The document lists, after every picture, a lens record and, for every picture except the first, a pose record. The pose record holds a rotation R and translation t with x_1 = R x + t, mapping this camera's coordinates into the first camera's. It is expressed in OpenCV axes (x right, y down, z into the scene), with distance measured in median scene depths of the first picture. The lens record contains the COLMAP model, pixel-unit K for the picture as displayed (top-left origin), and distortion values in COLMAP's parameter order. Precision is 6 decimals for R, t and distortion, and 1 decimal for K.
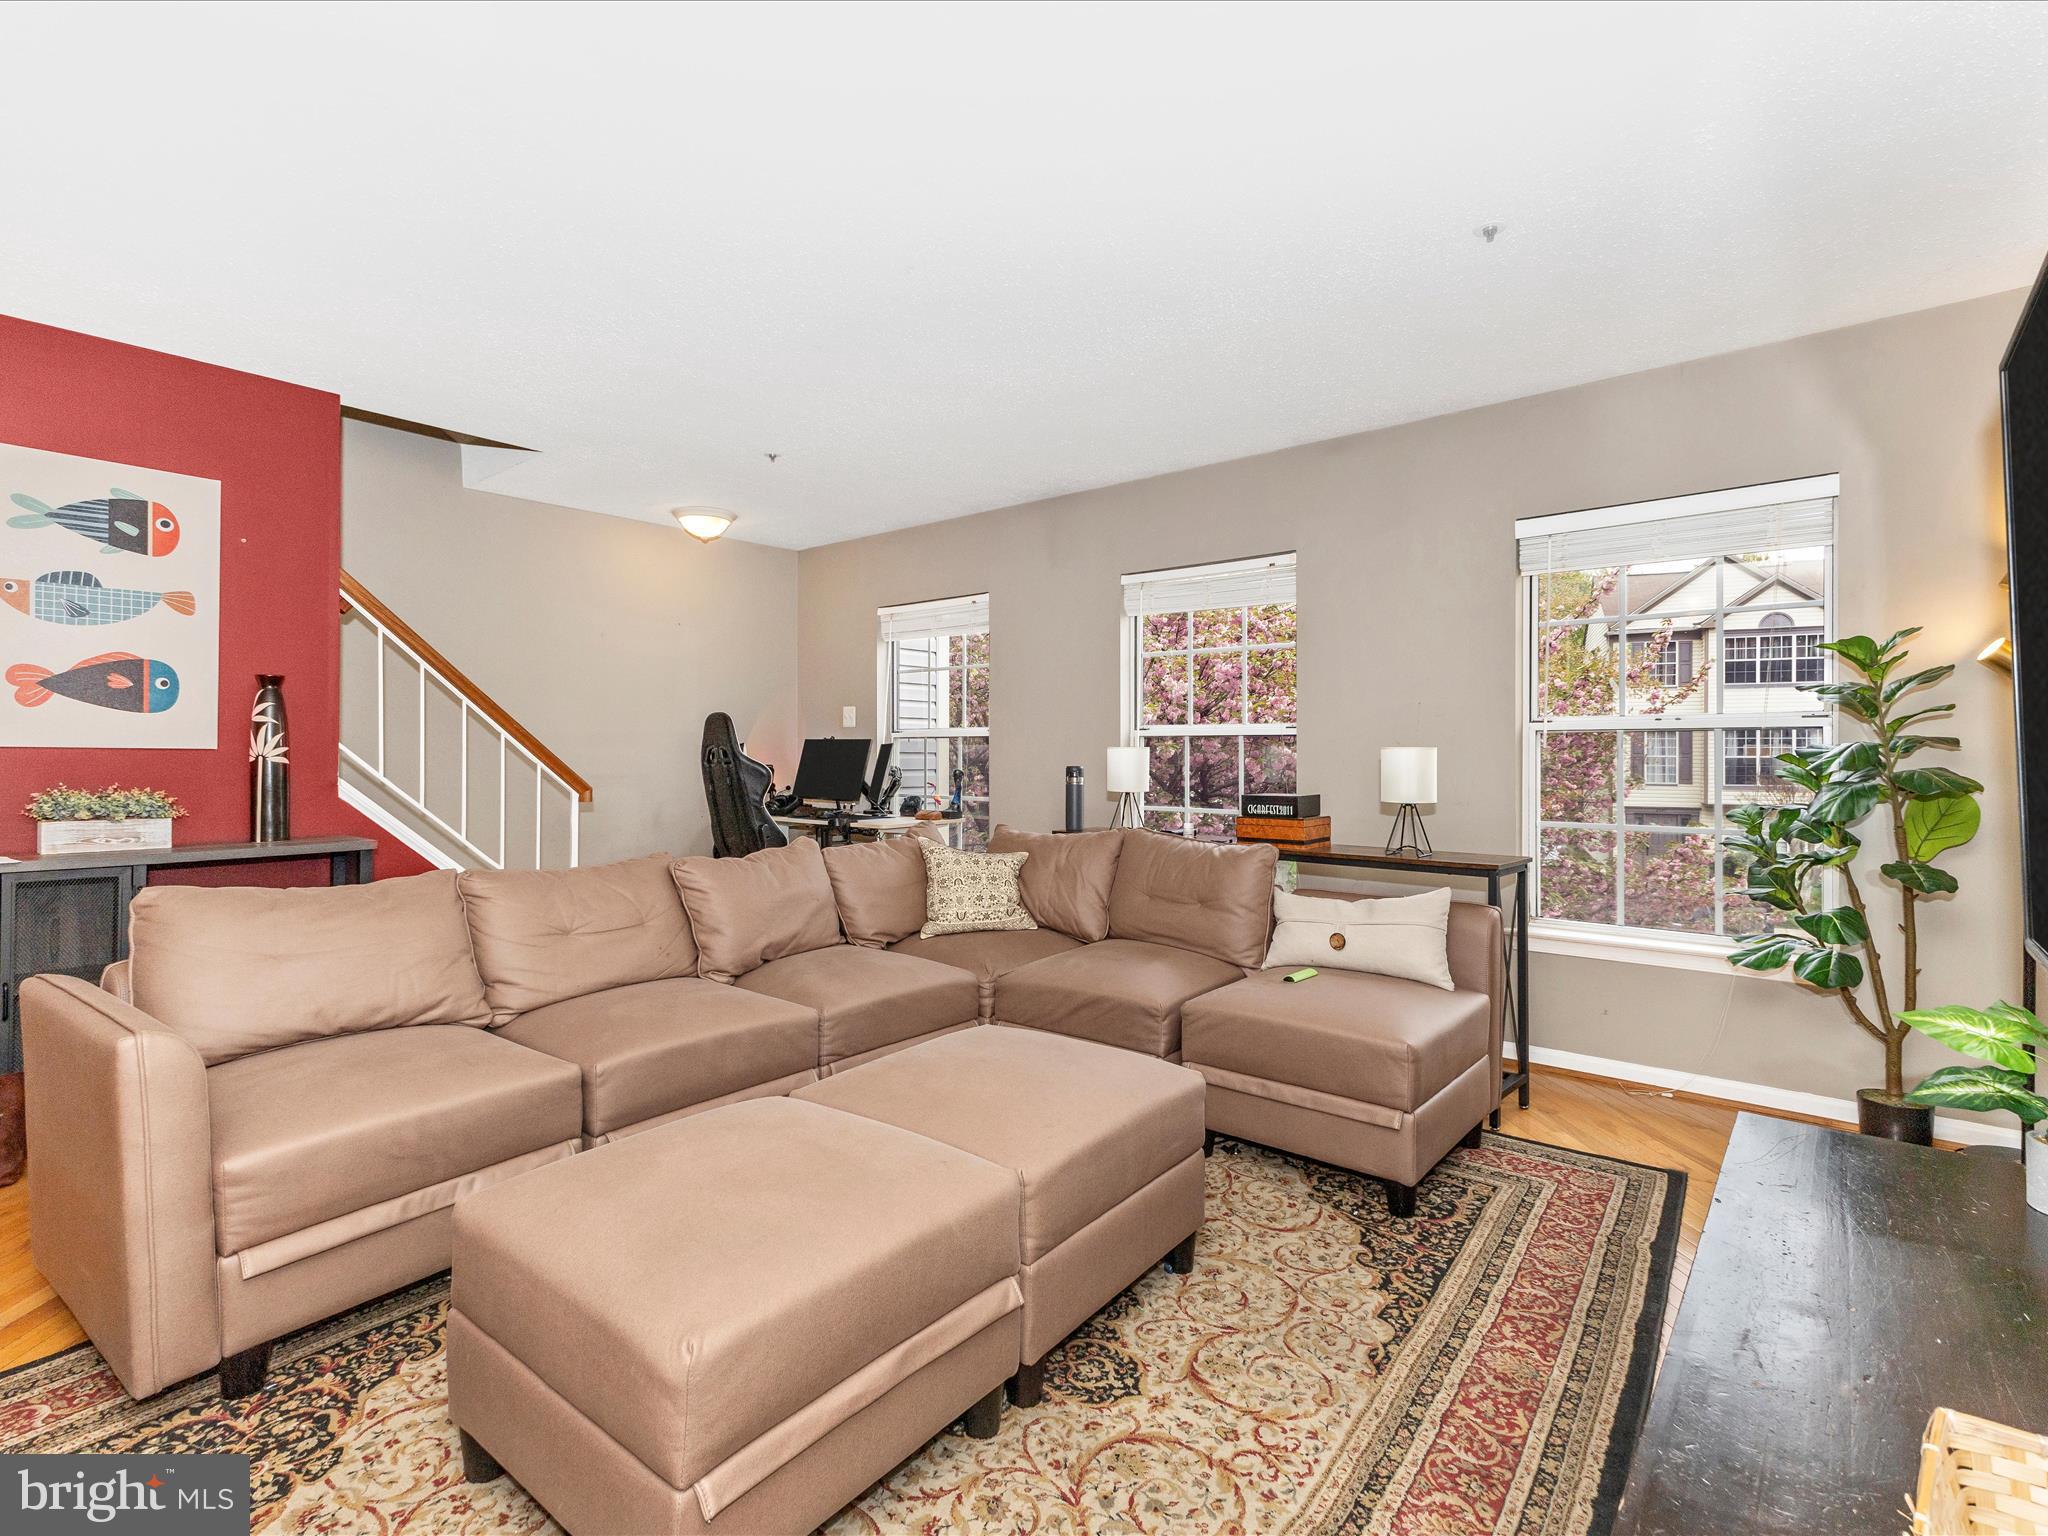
lens RADIAL K [[1006.2, 0, 1027.5], [0, 1006.2, 754.8], [0, 0, 1]] dist [0.014869, -0.004619]
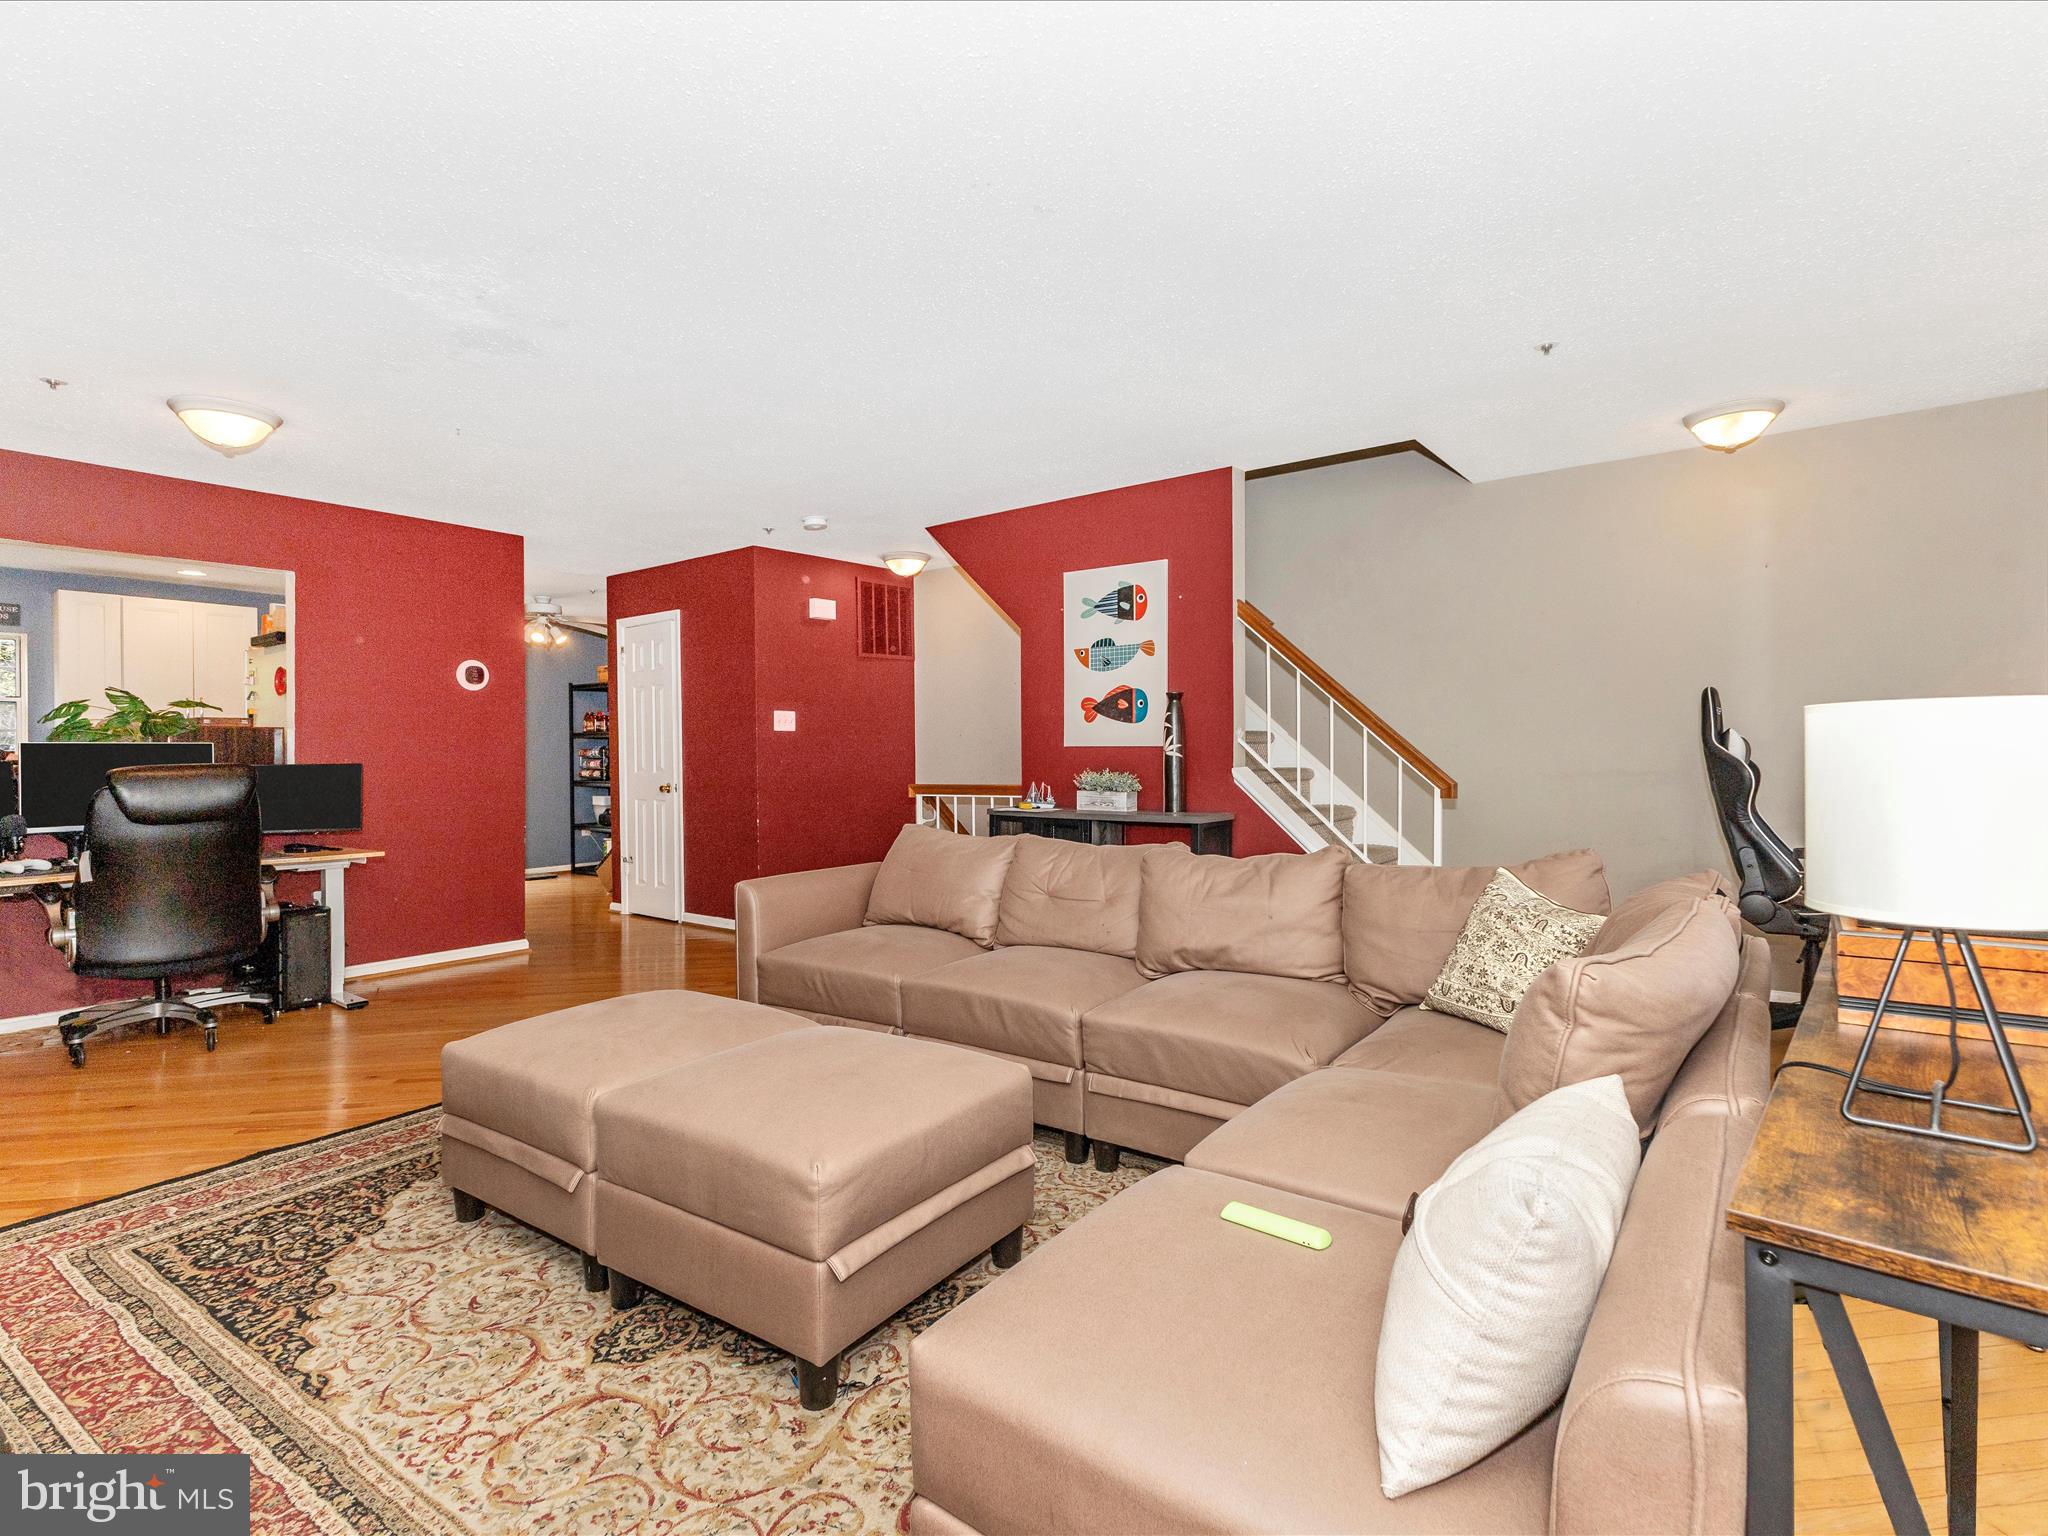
lens RADIAL K [[1006.2, 0, 1027.5], [0, 1006.2, 754.8], [0, 0, 1]] dist [0.014869, -0.004619]
pose [[0.038697, -0.001886, -0.999249, 0.676368], [0.003577, 0.999992, -0.001749, 0.008833], [0.999245, -0.003506, 0.038704, 0.817636]]
